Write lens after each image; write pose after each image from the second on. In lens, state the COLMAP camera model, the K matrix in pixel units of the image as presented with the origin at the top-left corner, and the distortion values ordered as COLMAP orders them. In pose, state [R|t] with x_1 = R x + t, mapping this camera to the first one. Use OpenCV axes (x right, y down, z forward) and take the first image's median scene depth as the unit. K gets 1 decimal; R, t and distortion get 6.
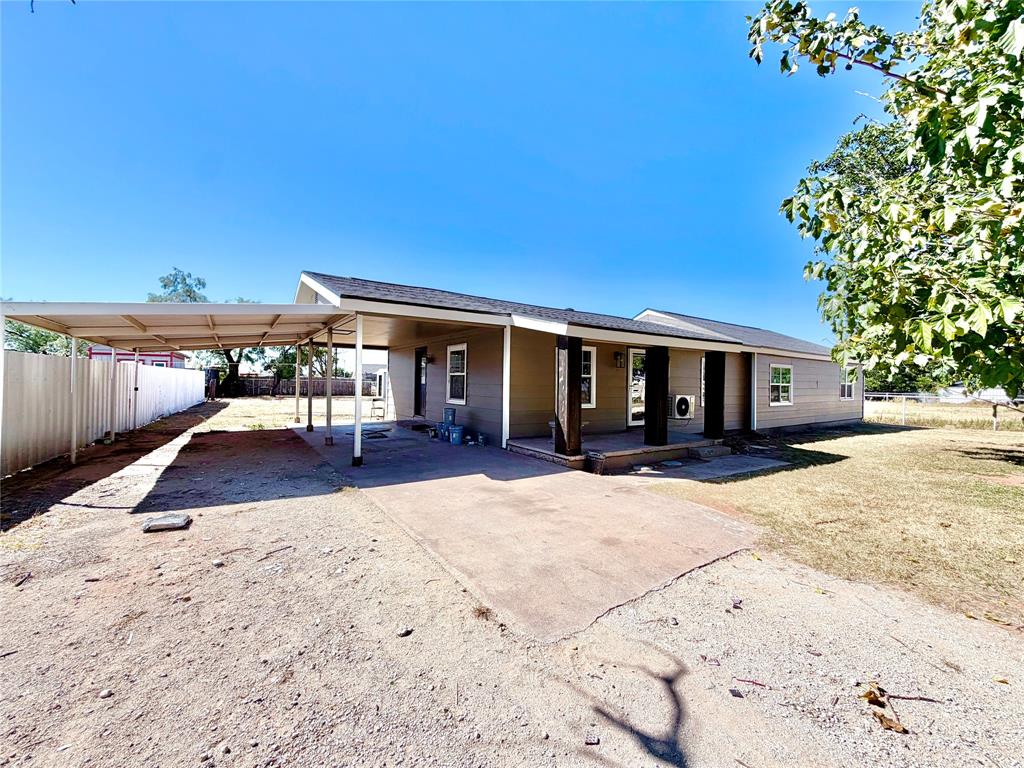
lens RADIAL K [[408.8, 0, 507.8], [0, 408.8, 382.1], [0, 0, 1]] dist [0.000291, -0.000056]
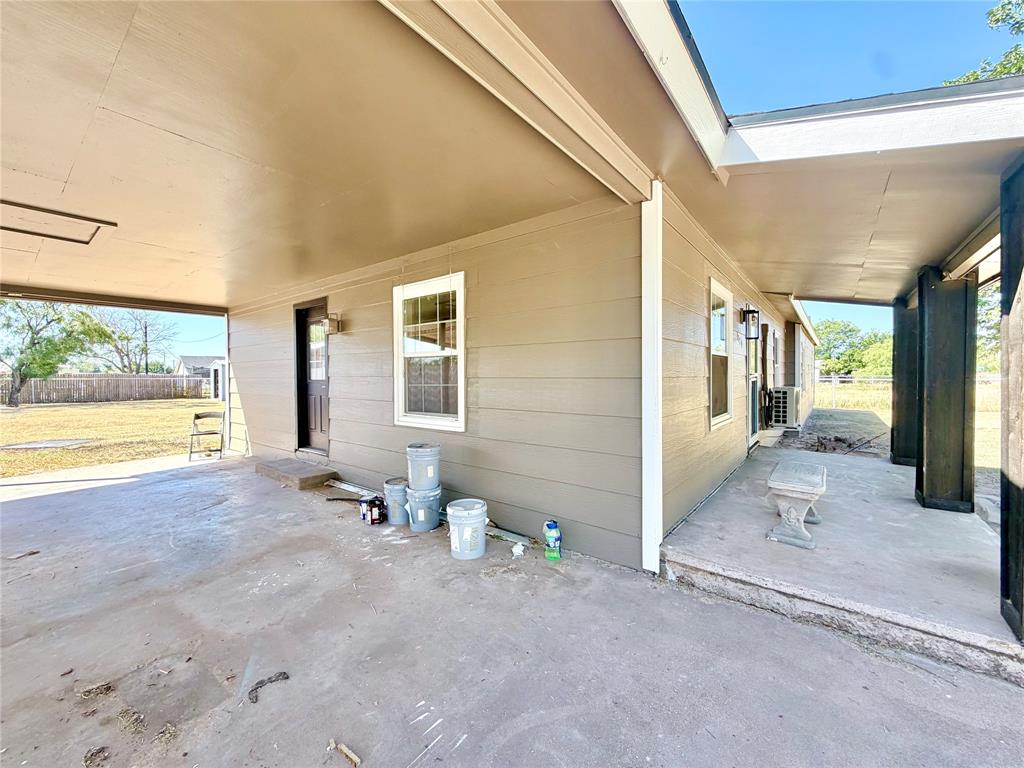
lens RADIAL K [[408.8, 0, 507.8], [0, 408.8, 382.1], [0, 0, 1]] dist [0.000291, -0.000056]
pose [[0.950672, -0.032078, 0.308536, -0.141657], [0.025022, 0.999328, 0.026799, -0.000703], [-0.309188, -0.017757, 0.950835, 0.481767]]
